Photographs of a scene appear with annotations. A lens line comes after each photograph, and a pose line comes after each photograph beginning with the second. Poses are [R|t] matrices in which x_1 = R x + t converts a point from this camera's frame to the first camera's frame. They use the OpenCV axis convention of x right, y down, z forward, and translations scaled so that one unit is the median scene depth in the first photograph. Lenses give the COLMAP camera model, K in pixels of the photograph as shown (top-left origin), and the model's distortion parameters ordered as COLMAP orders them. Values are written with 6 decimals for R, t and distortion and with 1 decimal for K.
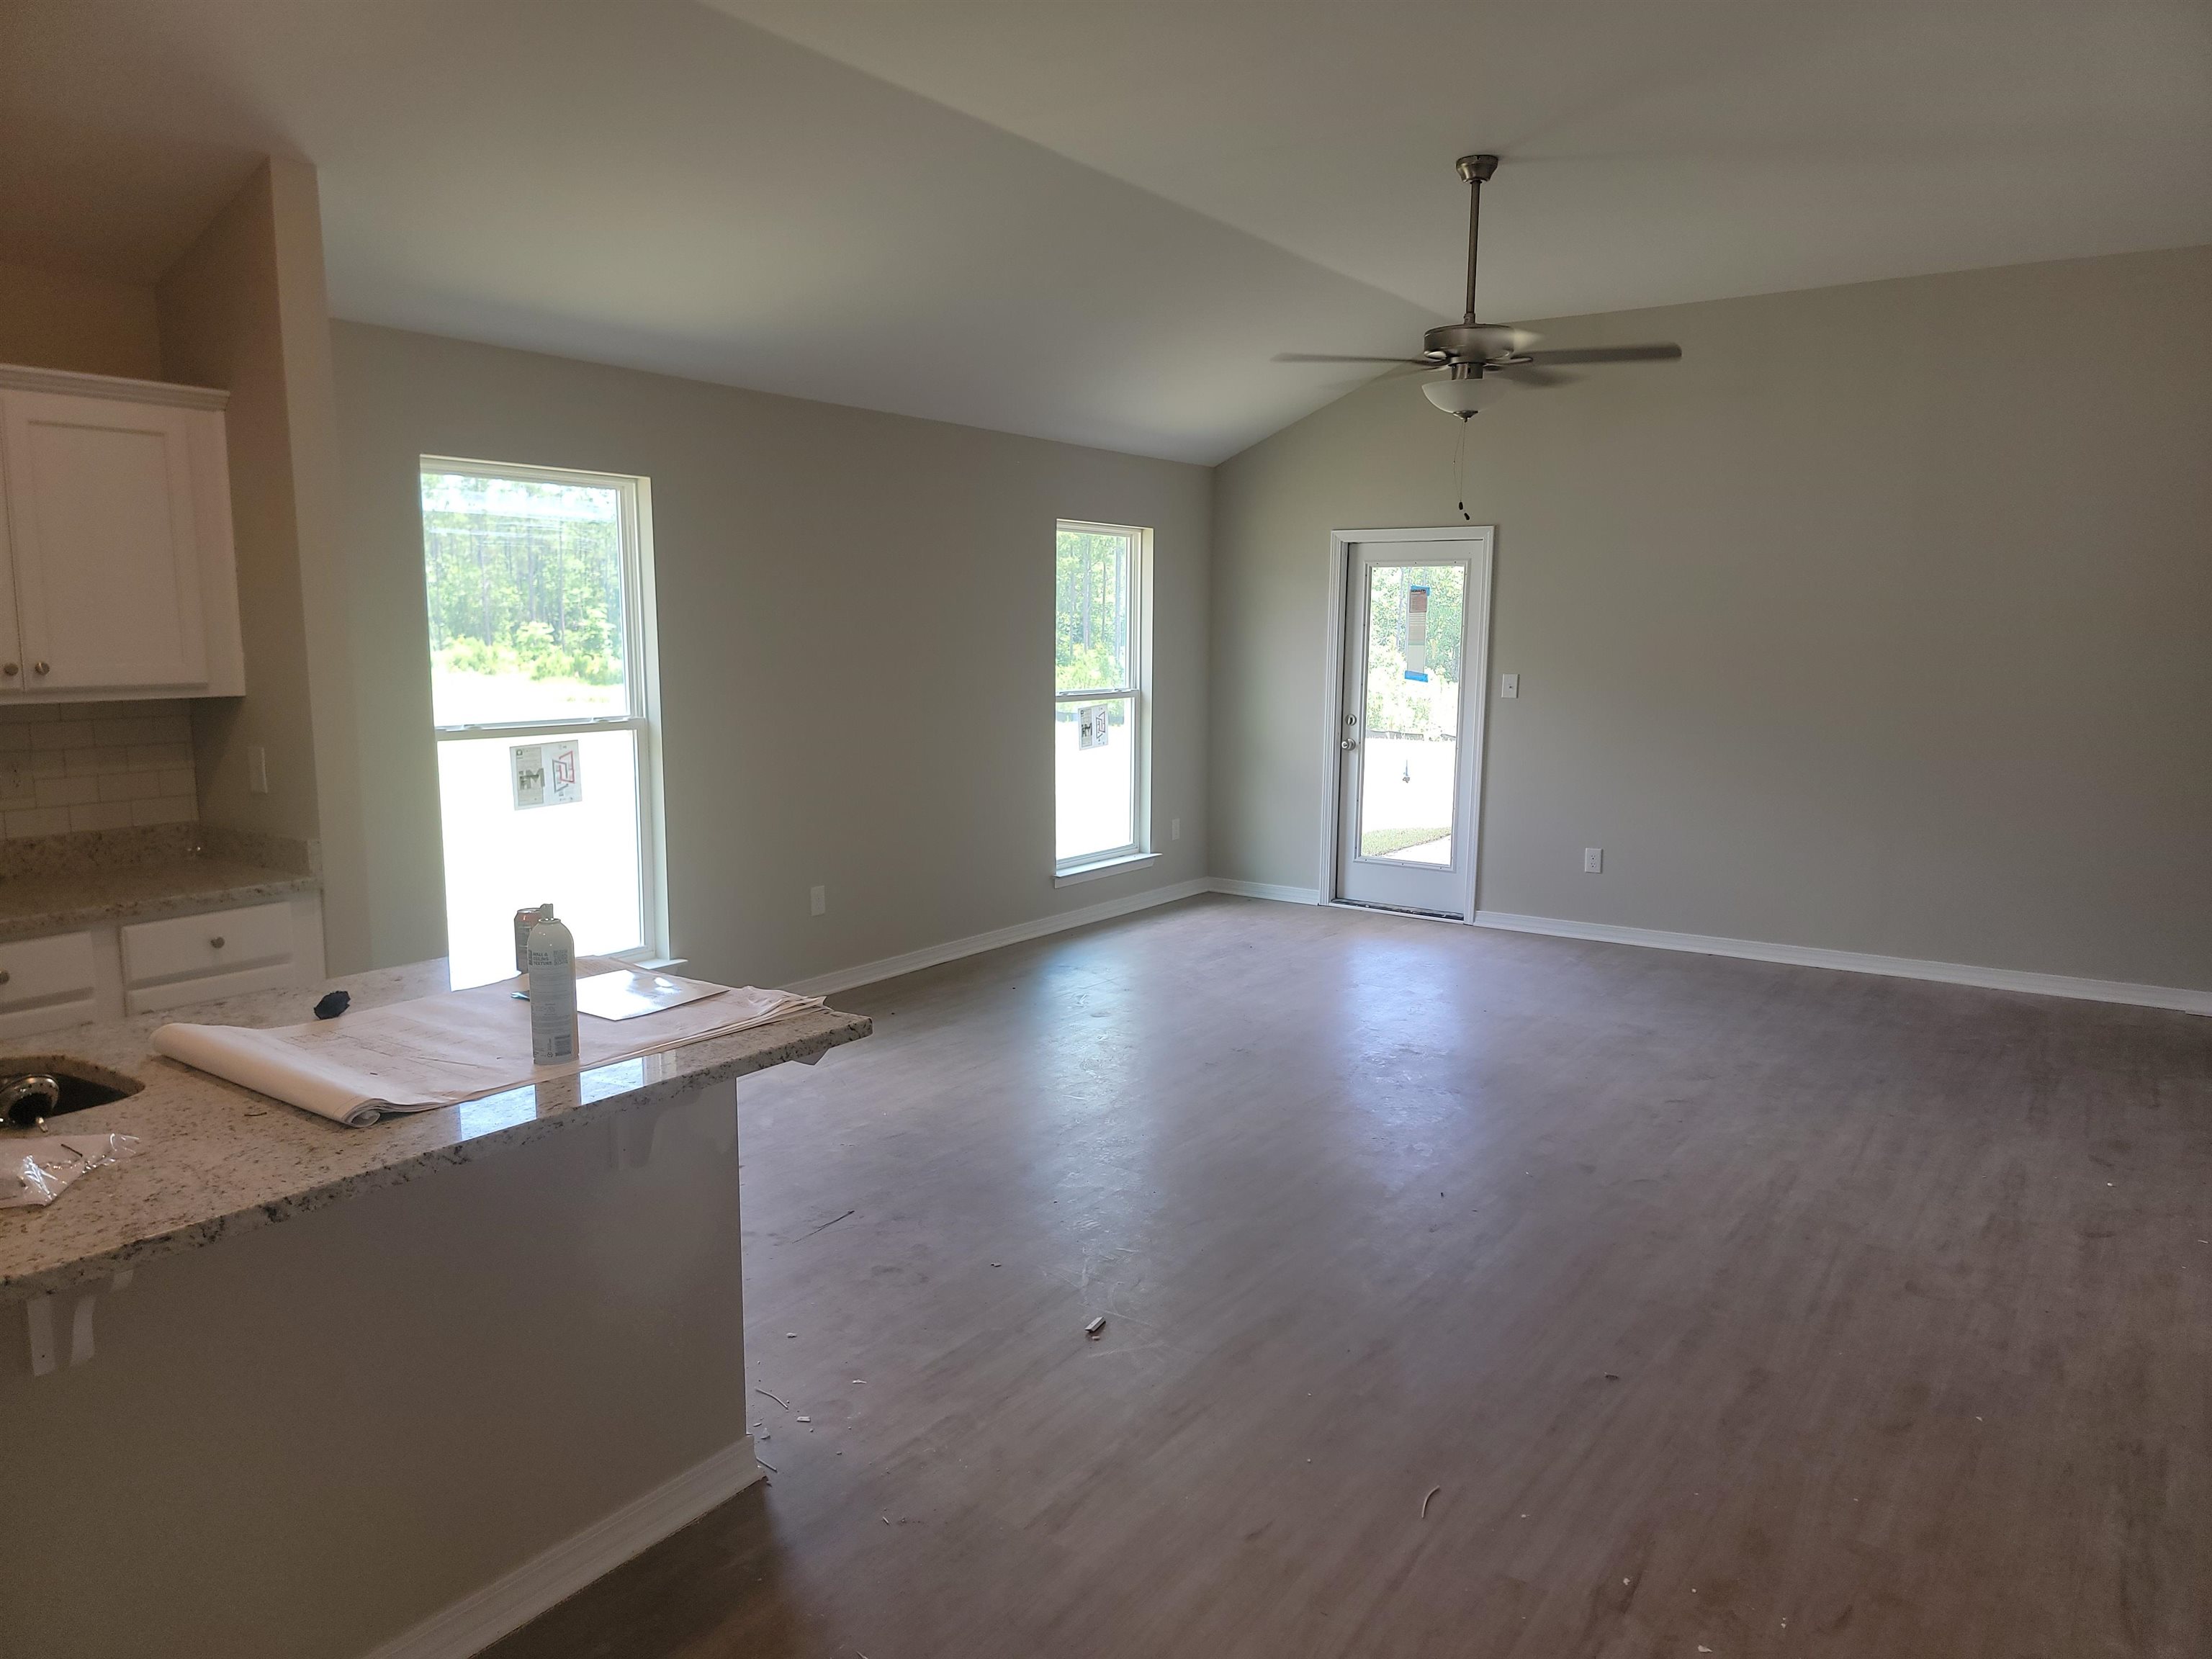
lens RADIAL K [[1531.6, 0, 1111.9], [0, 1531.6, 828.9], [0, 0, 1]] dist [0.103408, -0.095702]
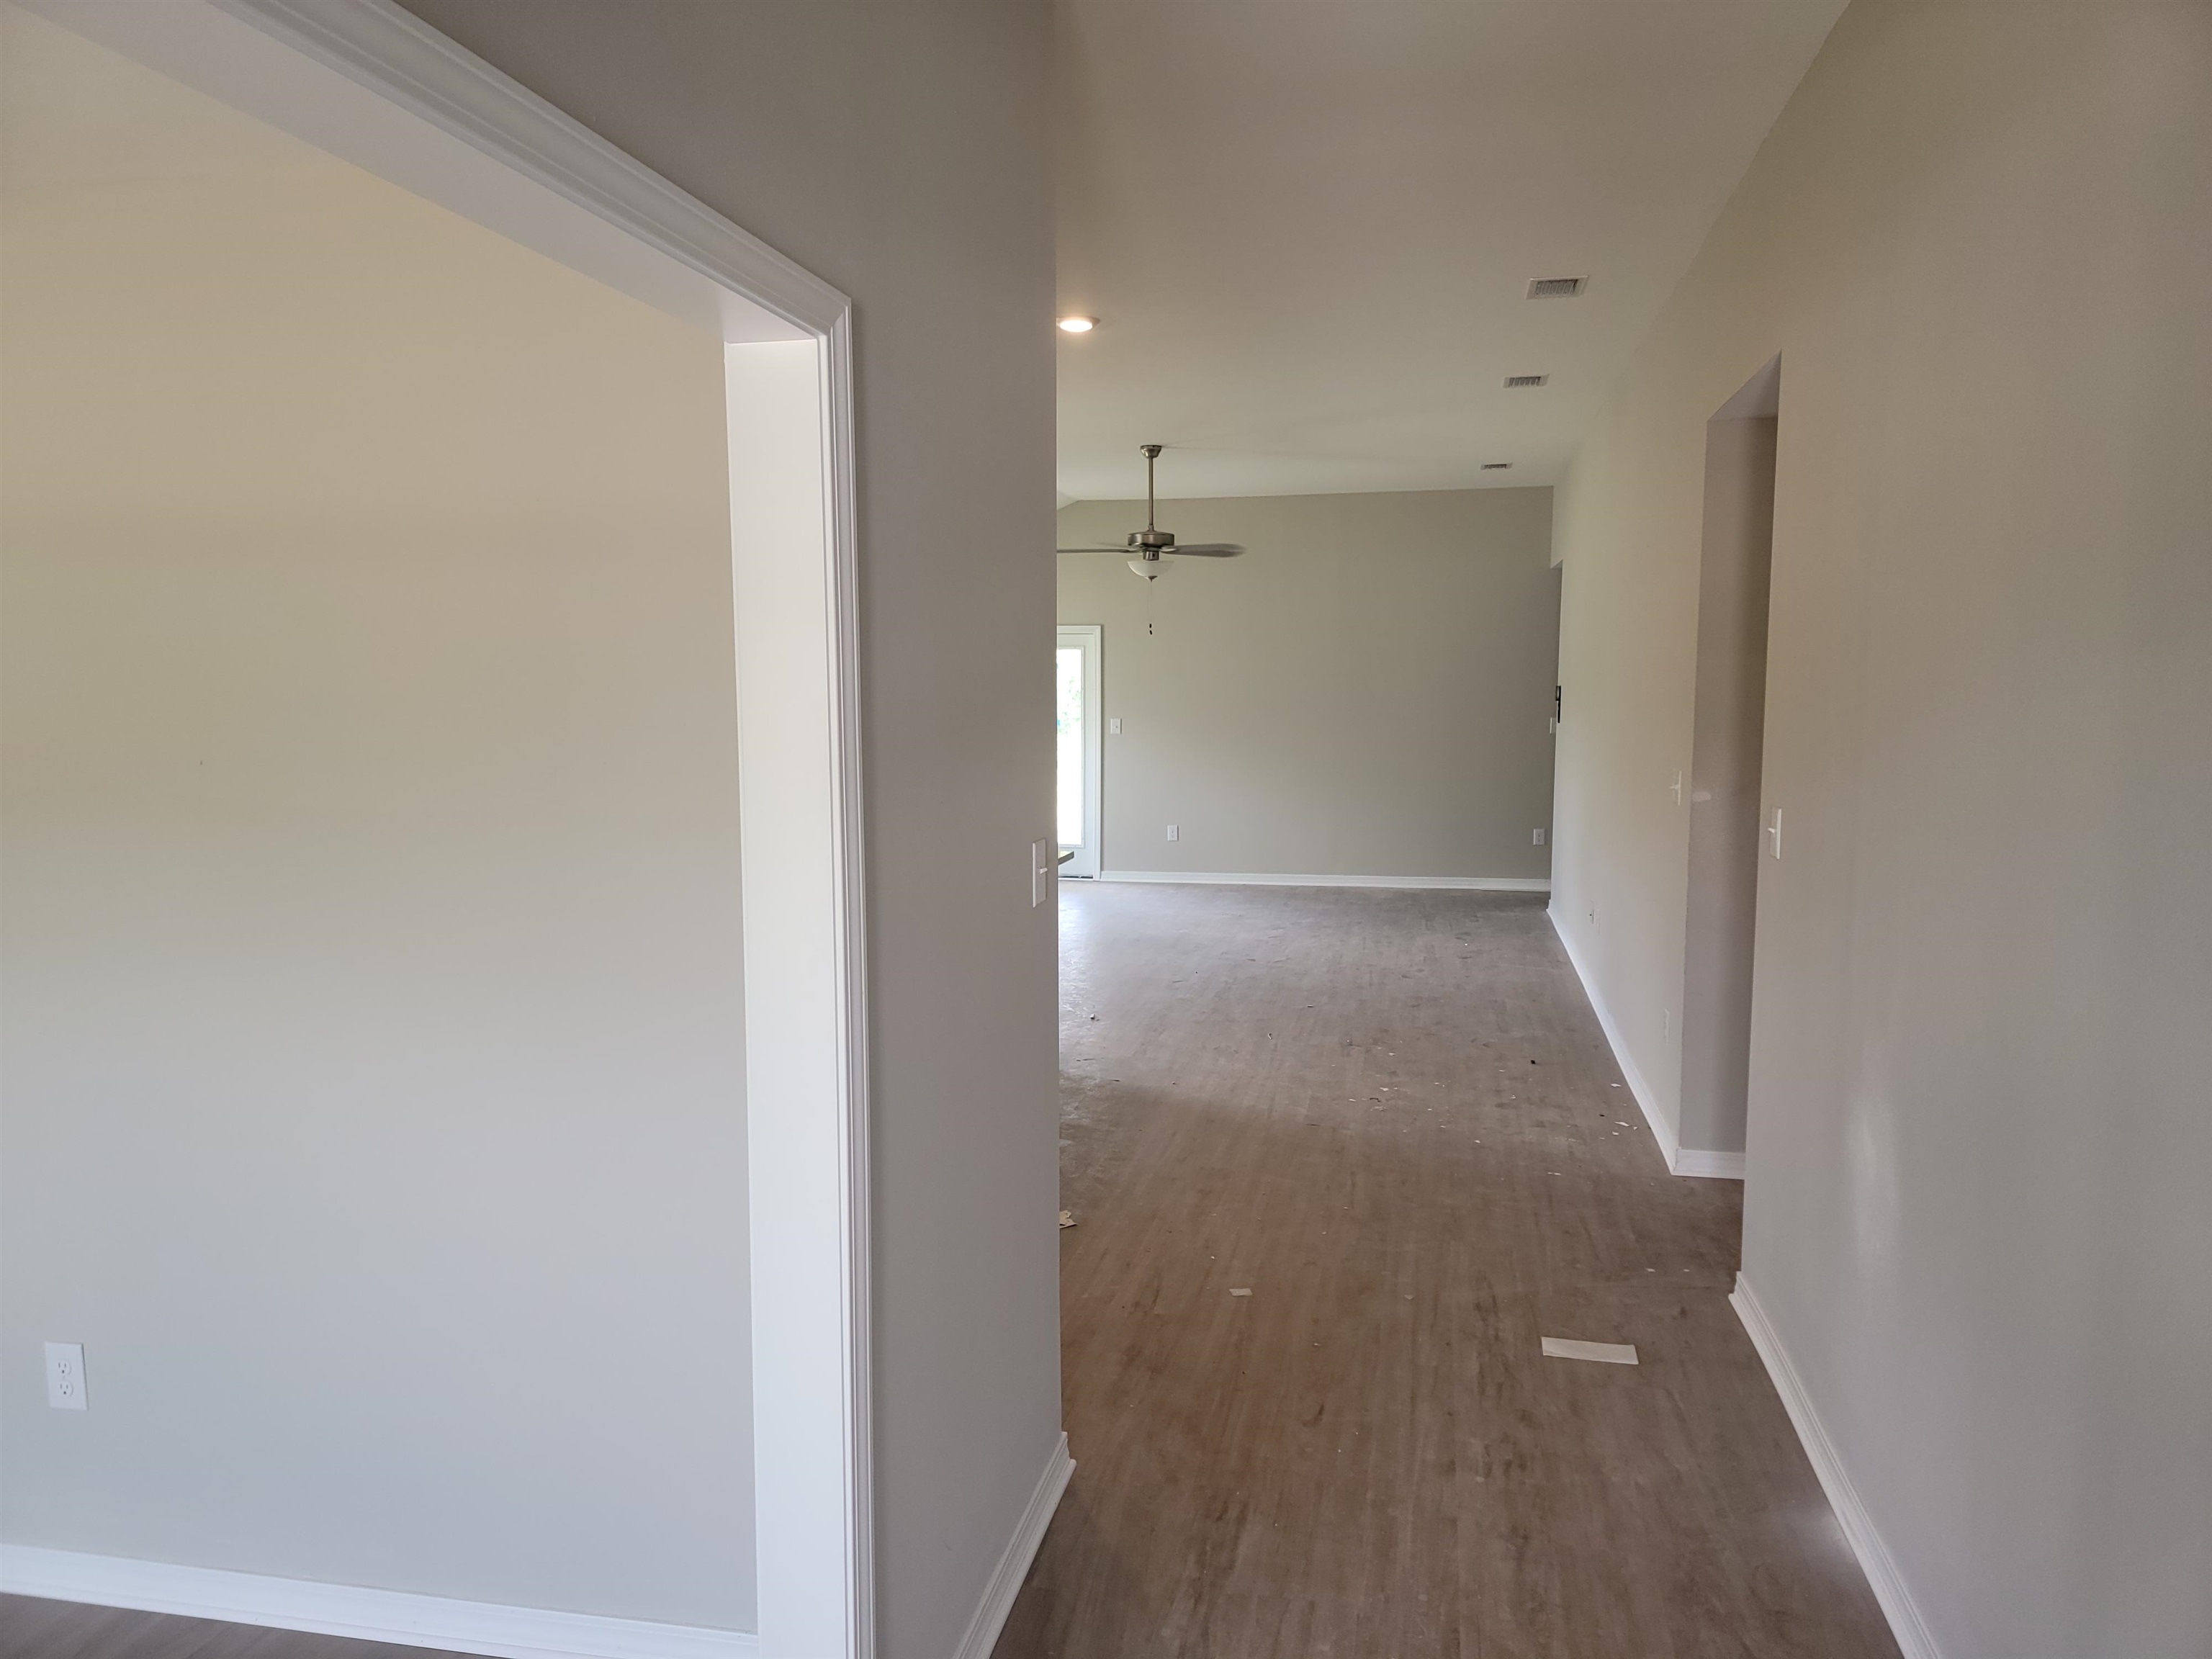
lens RADIAL K [[1531.6, 0, 1111.9], [0, 1531.6, 828.9], [0, 0, 1]] dist [0.103408, -0.095702]
pose [[0.923427, -0.047324, 0.380844, -0.713312], [0.061119, 0.997837, -0.024203, 0.102155], [-0.378875, 0.045627, 0.924322, -0.905429]]
